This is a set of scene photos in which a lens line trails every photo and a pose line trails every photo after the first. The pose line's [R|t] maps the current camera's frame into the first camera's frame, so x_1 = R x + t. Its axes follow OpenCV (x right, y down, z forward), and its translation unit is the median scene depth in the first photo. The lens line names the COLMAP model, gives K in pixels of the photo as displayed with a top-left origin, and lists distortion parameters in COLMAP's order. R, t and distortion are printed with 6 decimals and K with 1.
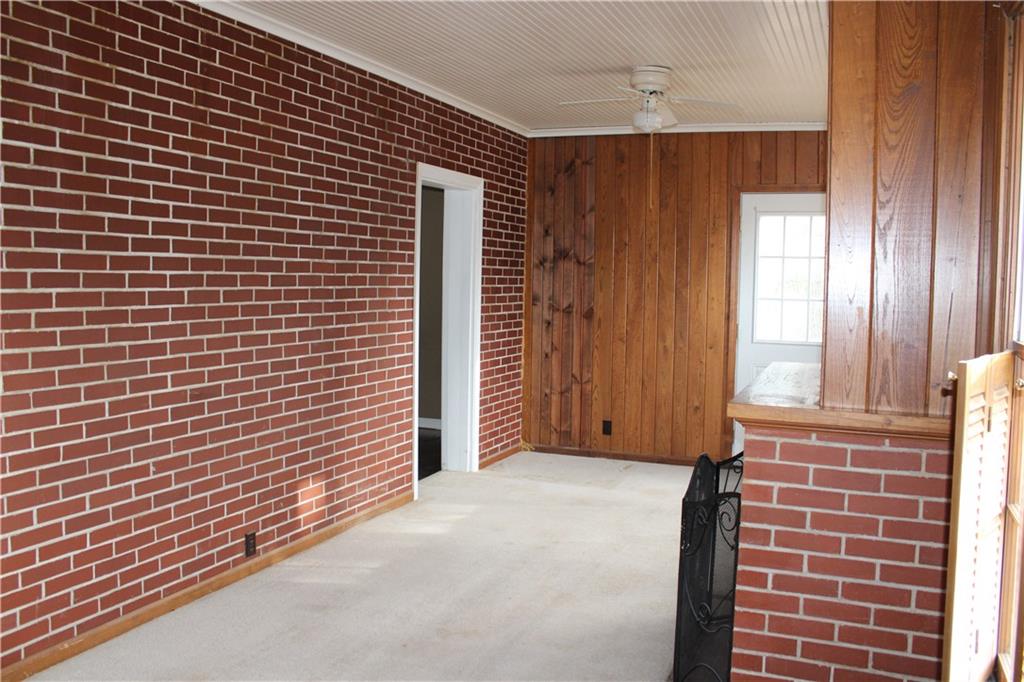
lens RADIAL K [[853.9, 0, 511.6], [0, 853.9, 339.5], [0, 0, 1]] dist [-0.134505, 0.001677]
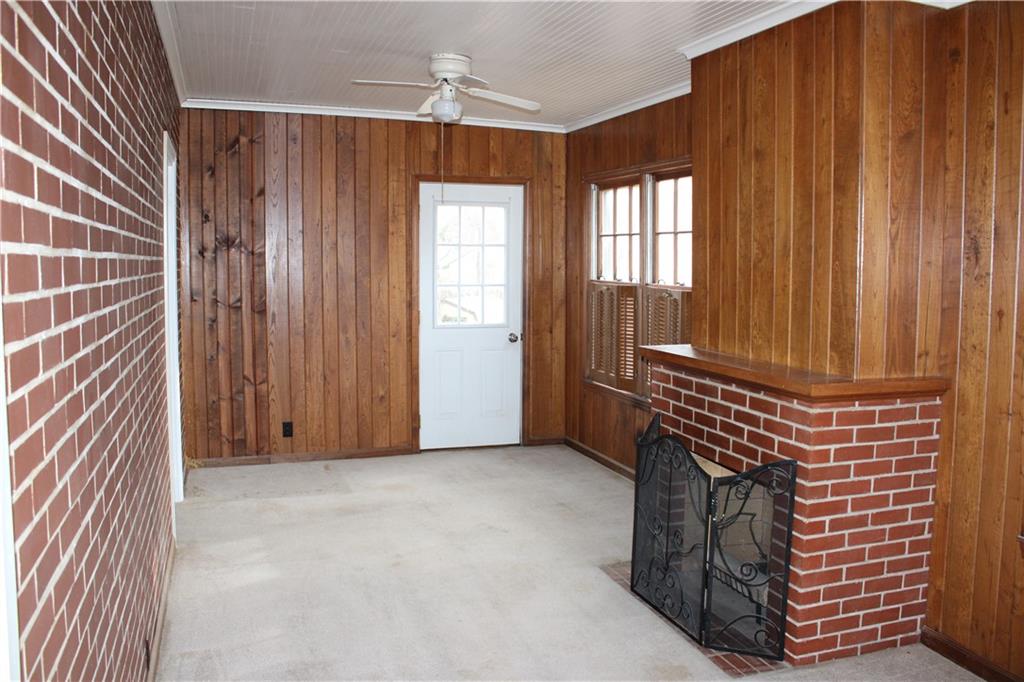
lens RADIAL K [[853.9, 0, 512.2], [0, 853.9, 338.4], [0, 0, 1]] dist [-0.134505, 0.001677]
pose [[0.744623, -0.071190, 0.663678, -0.320889], [0.054114, 0.997462, 0.046279, -0.025827], [-0.665288, 0.001454, 0.746585, 0.154402]]
